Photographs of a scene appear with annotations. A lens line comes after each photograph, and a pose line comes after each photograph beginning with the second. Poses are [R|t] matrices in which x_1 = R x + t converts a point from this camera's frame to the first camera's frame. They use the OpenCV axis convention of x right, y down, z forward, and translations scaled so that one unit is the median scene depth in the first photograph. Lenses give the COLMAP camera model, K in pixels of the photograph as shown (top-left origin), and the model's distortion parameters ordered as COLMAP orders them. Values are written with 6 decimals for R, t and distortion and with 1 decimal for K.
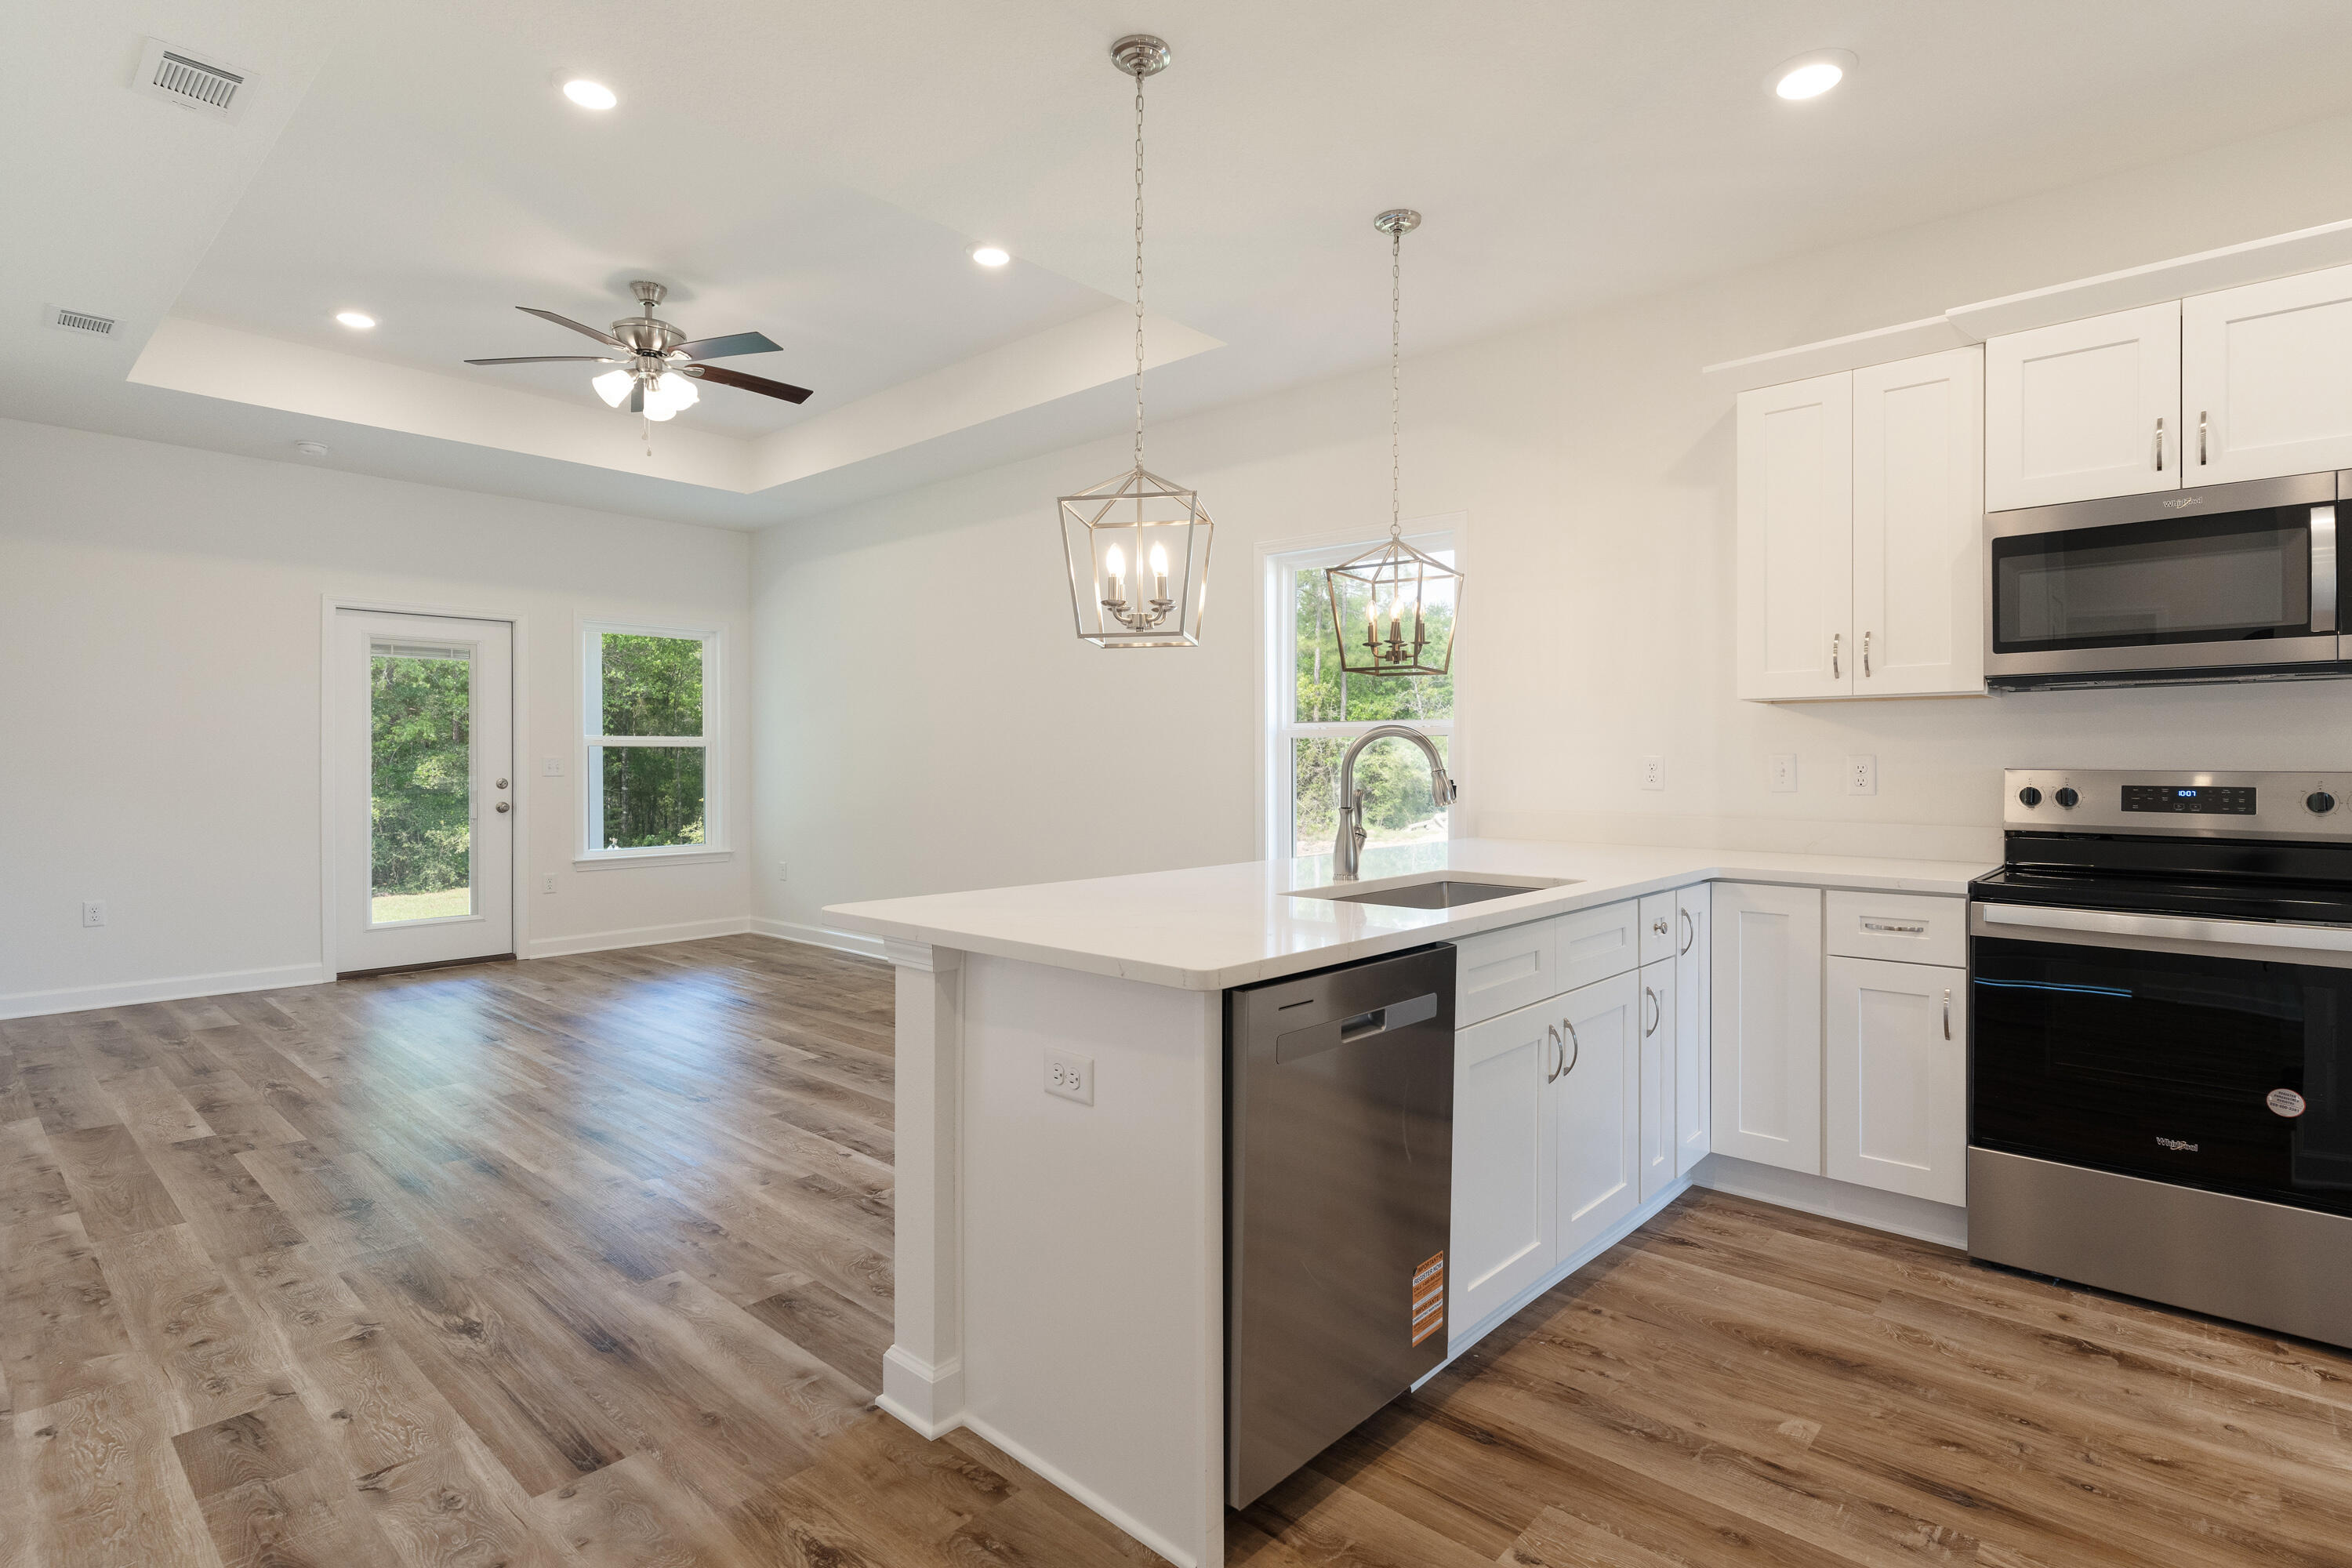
lens RADIAL K [[1149.8, 0, 1176.9], [0, 1149.8, 771.6], [0, 0, 1]] dist [-0.000643, -0.001912]
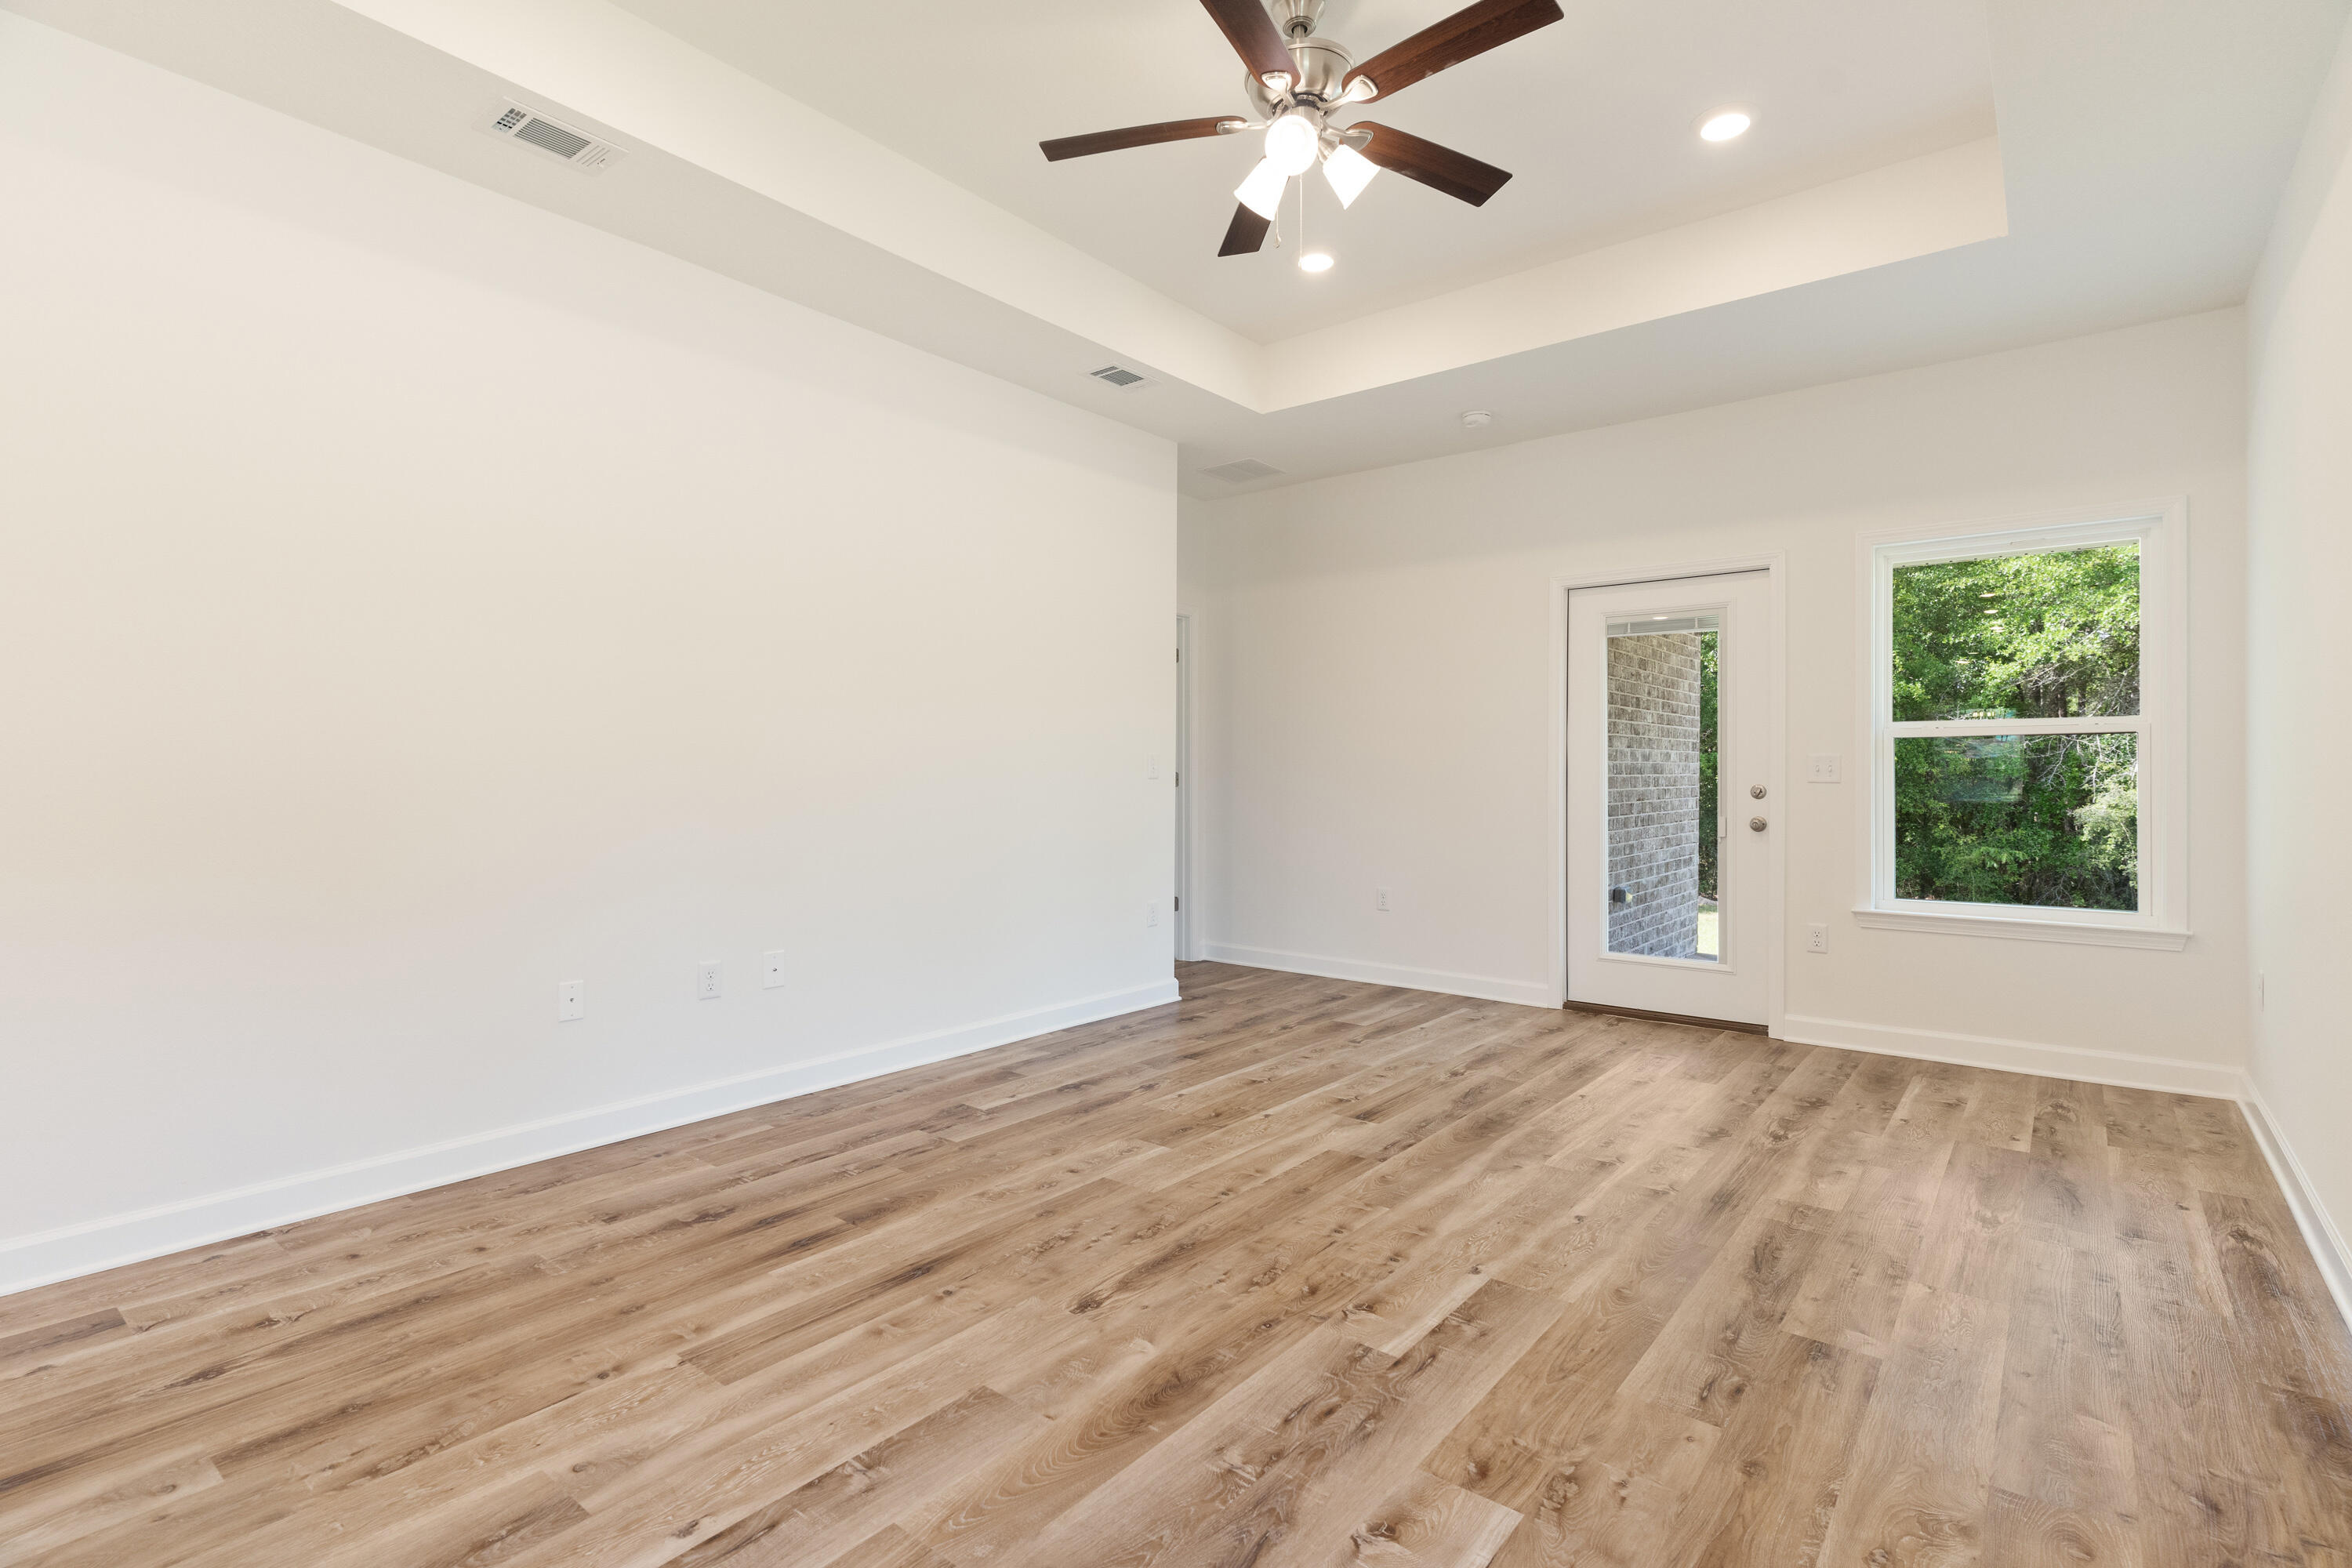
lens RADIAL K [[1109.8, 0, 1185.7], [0, 1109.8, 773.4], [0, 0, 1]] dist [0.002042, -0.000580]
pose [[0.058325, -0.002012, -0.998296, 0.204363], [-0.011582, 0.999929, -0.002692, 0.010067], [0.998230, 0.011720, 0.058298, 1.220121]]
